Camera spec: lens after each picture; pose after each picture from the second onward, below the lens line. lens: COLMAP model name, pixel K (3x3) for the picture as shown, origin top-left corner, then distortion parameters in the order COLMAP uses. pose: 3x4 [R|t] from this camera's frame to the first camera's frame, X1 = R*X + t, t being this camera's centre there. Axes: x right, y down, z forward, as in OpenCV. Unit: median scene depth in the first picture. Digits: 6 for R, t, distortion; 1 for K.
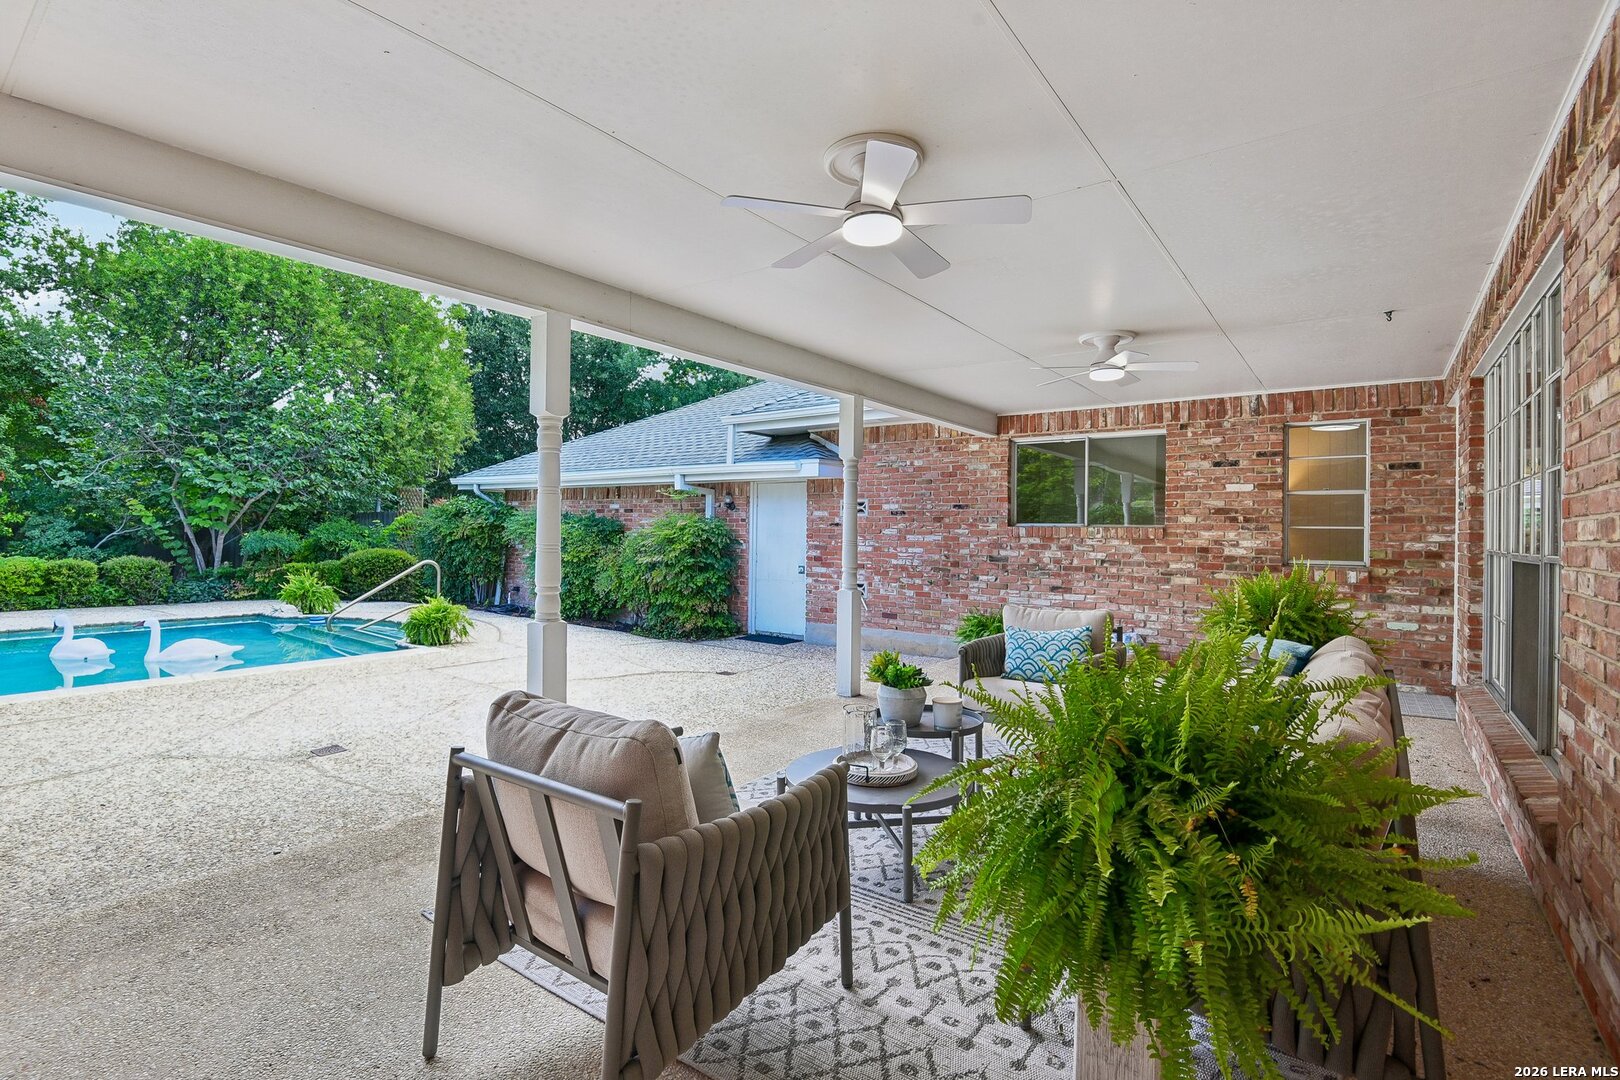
lens RADIAL K [[736.1, 0, 810.0], [0, 736.1, 540.0], [0, 0, 1]] dist [-0.014440, -0.004858]
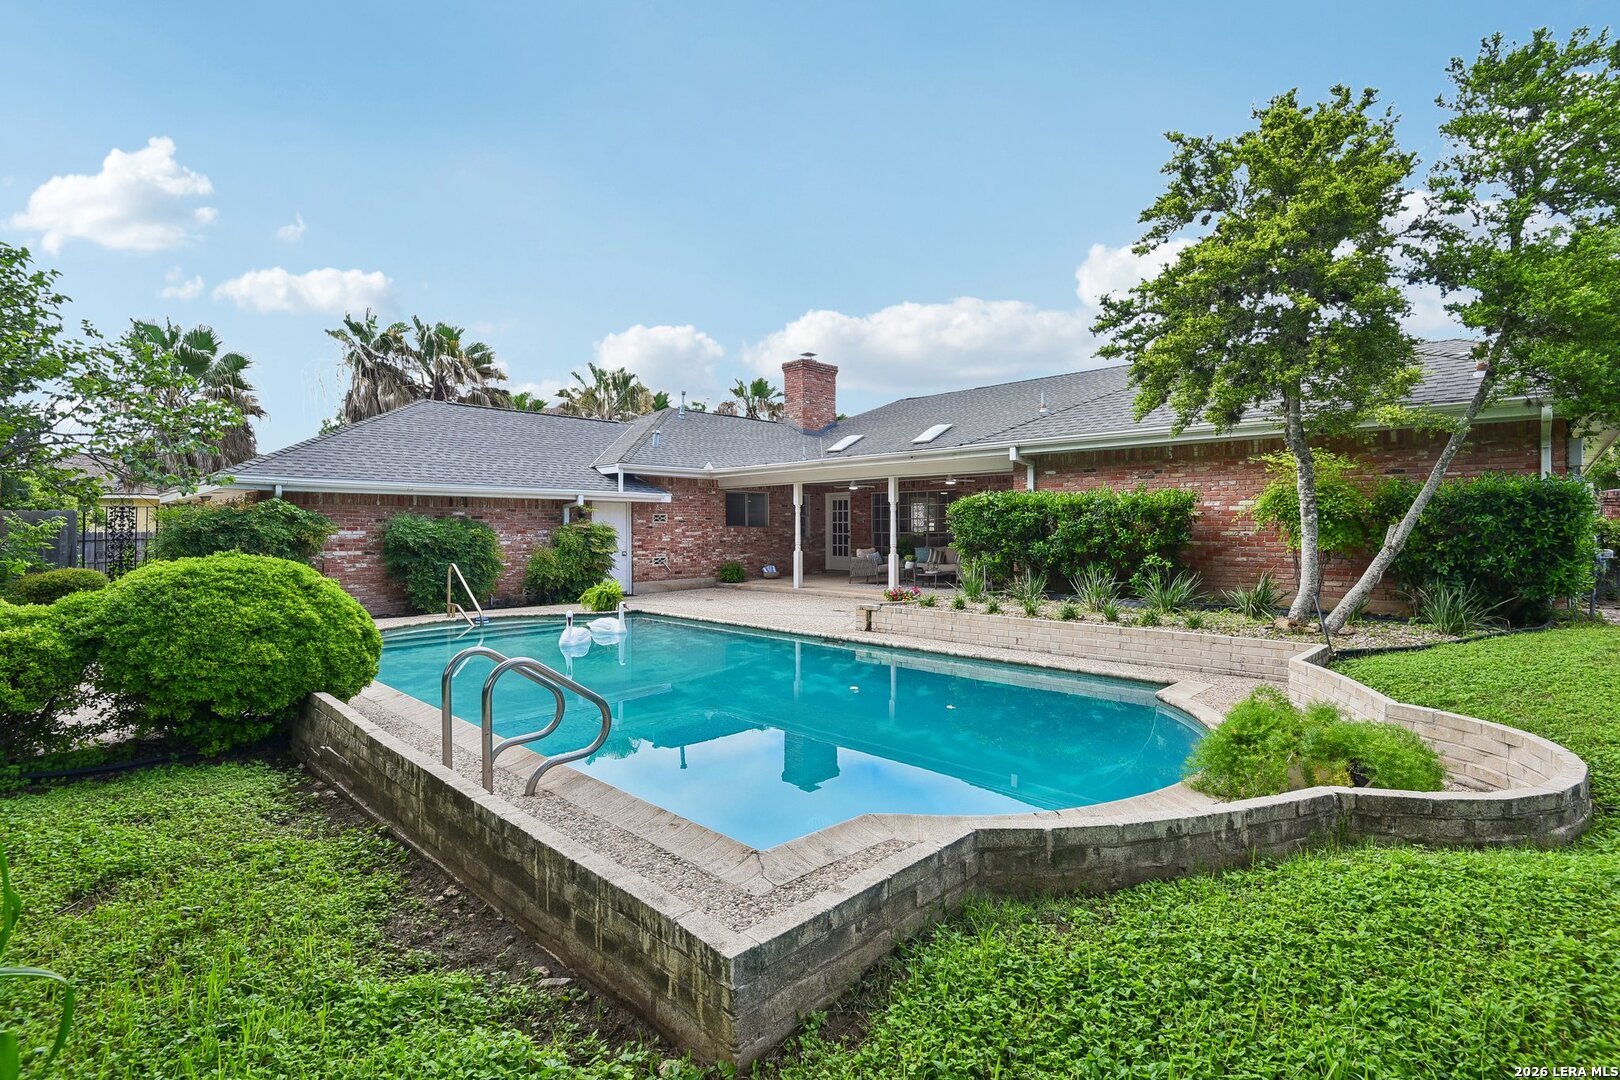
lens RADIAL K [[755.0, 0, 810.0], [0, 755.0, 540.0], [0, 0, 1]] dist [-0.014998, -0.000760]
pose [[0.169002, -0.025829, 0.985277, -1.866523], [0.020125, 0.999539, 0.022751, -0.025506], [-0.985410, 0.015984, 0.169444, 0.297756]]
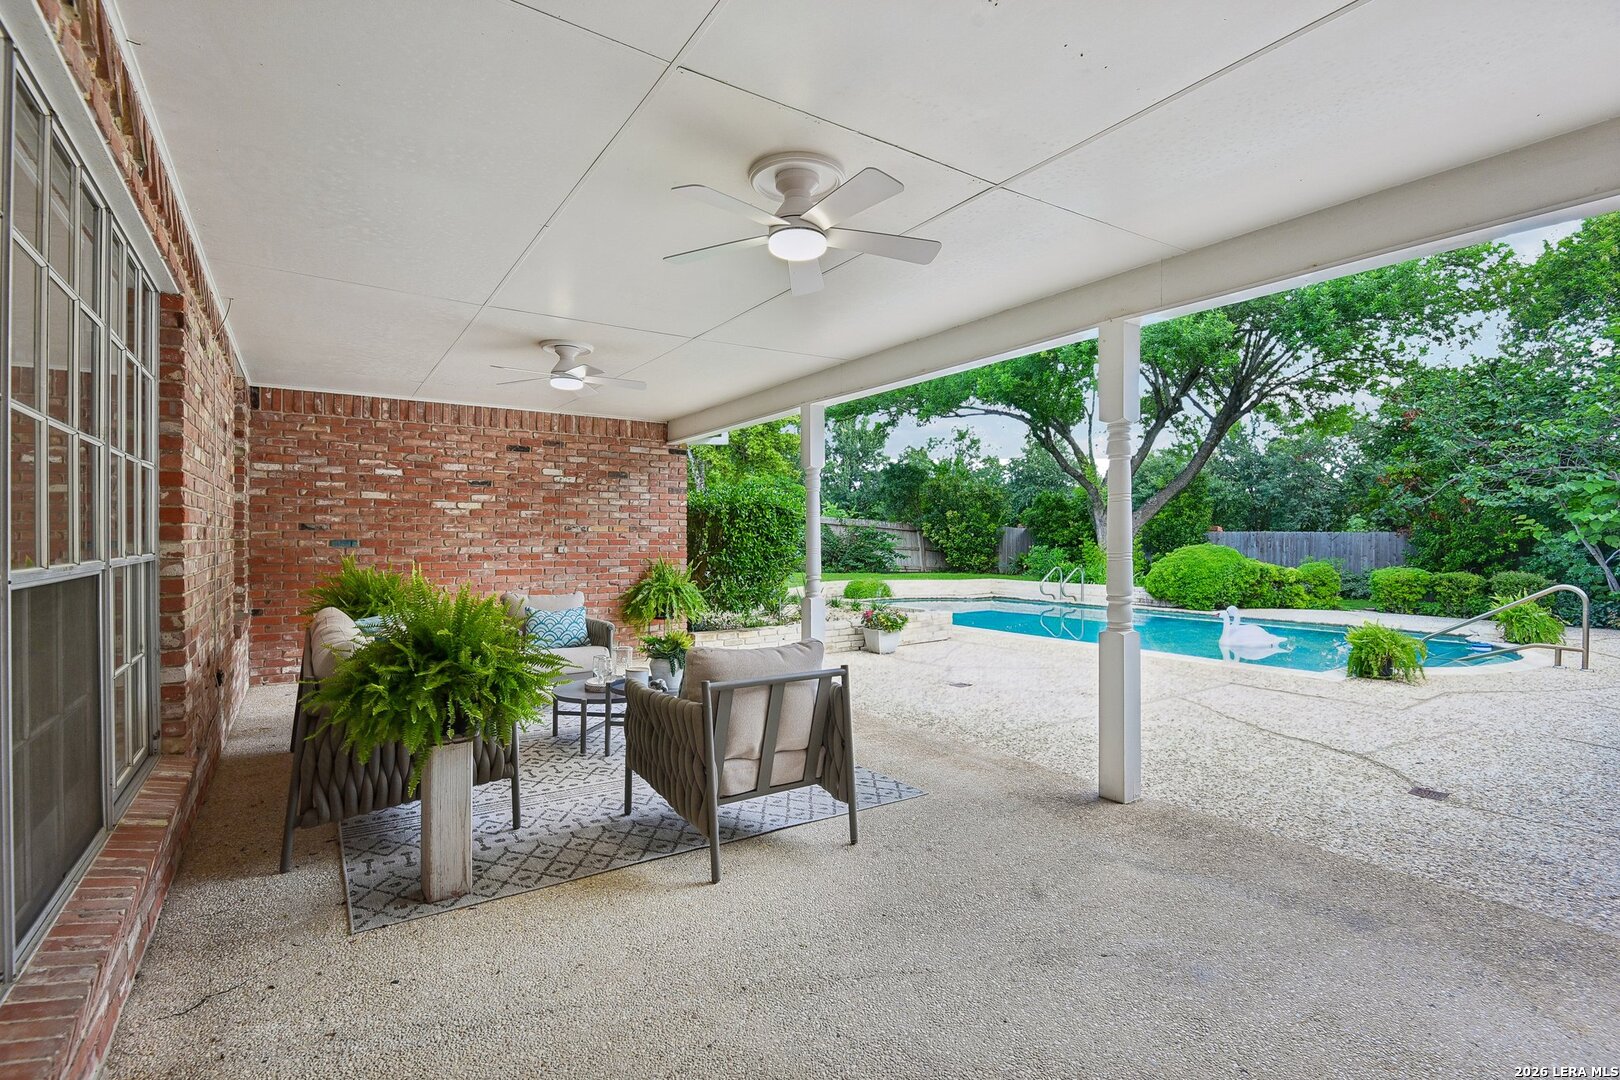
lens RADIAL K [[736.1, 0, 810.0], [0, 736.1, 540.0], [0, 0, 1]] dist [-0.014440, -0.004858]
pose [[-0.355827, -0.010333, -0.934495, 0.468907], [-0.019244, 0.999808, -0.003727, 0.000405], [0.934354, 0.016657, -0.355958, 0.636422]]
